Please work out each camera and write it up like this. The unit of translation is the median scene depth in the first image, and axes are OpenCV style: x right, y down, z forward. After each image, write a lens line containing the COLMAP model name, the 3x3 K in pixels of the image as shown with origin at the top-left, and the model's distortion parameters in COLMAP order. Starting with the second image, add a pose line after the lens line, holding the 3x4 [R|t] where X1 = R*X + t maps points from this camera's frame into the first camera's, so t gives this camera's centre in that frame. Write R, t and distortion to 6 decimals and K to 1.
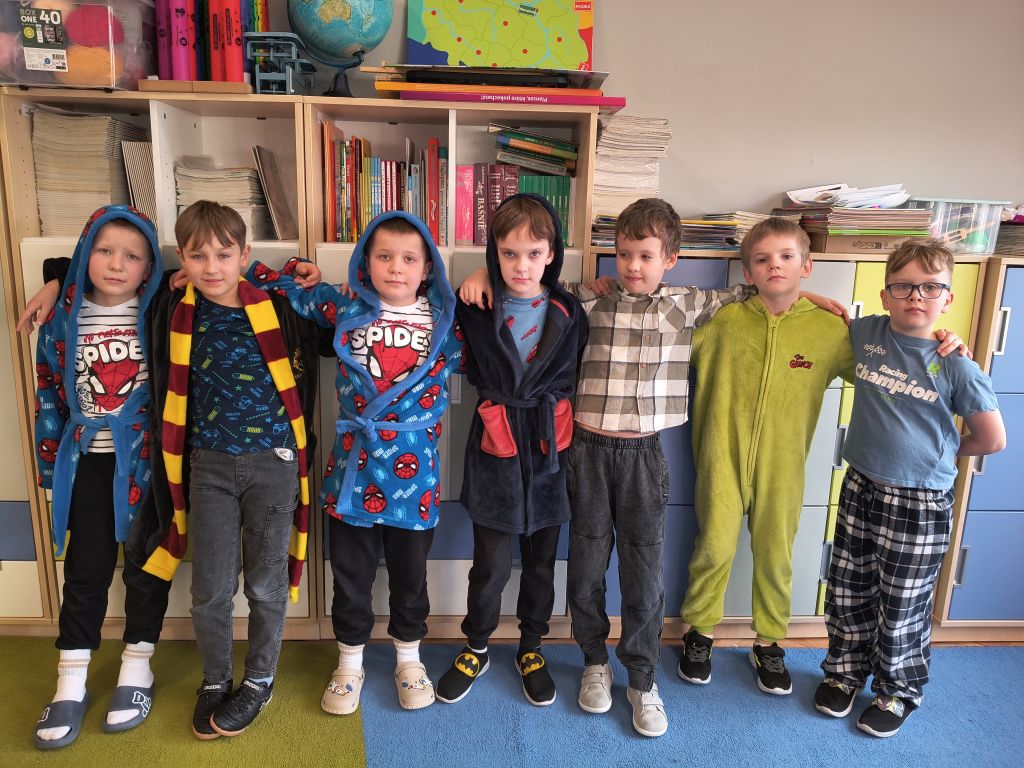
lens RADIAL K [[794.8, 0, 512.0], [0, 794.8, 384.0], [0, 0, 1]] dist [-0.007686, -0.001476]
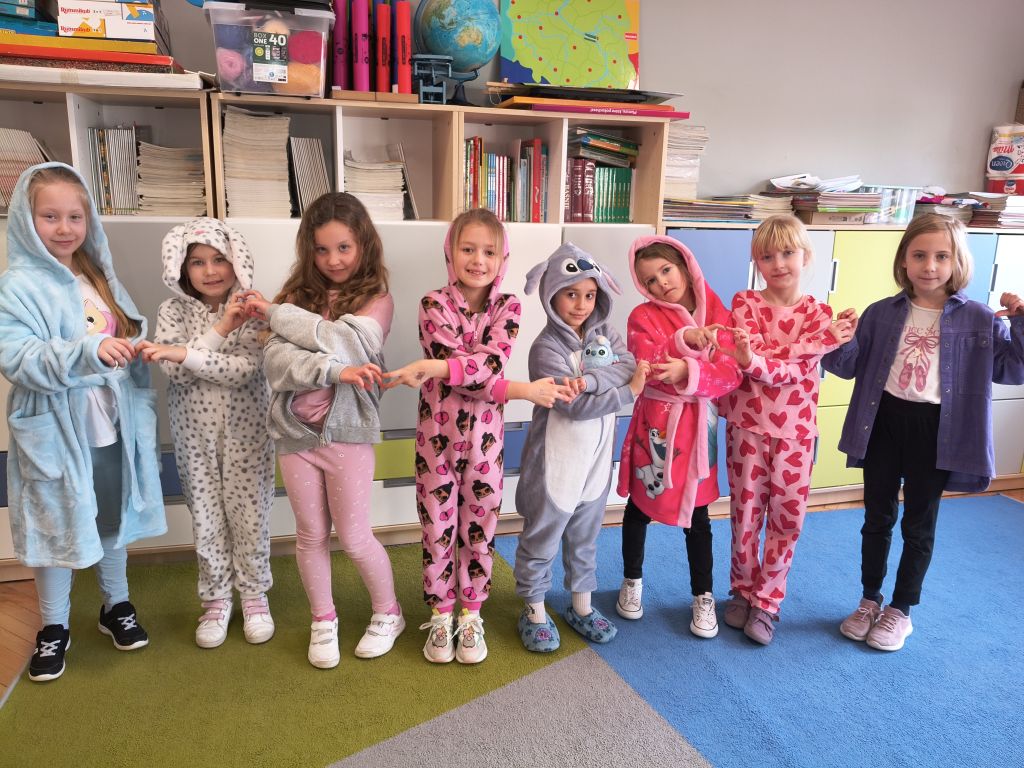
lens RADIAL K [[794.8, 0, 512.0], [0, 794.8, 384.0], [0, 0, 1]] dist [-0.007686, -0.001476]
pose [[0.975385, -0.052674, 0.214125, -0.448986], [0.046197, 0.998314, 0.035142, 0.043135], [-0.215615, -0.024385, 0.976174, -0.267740]]
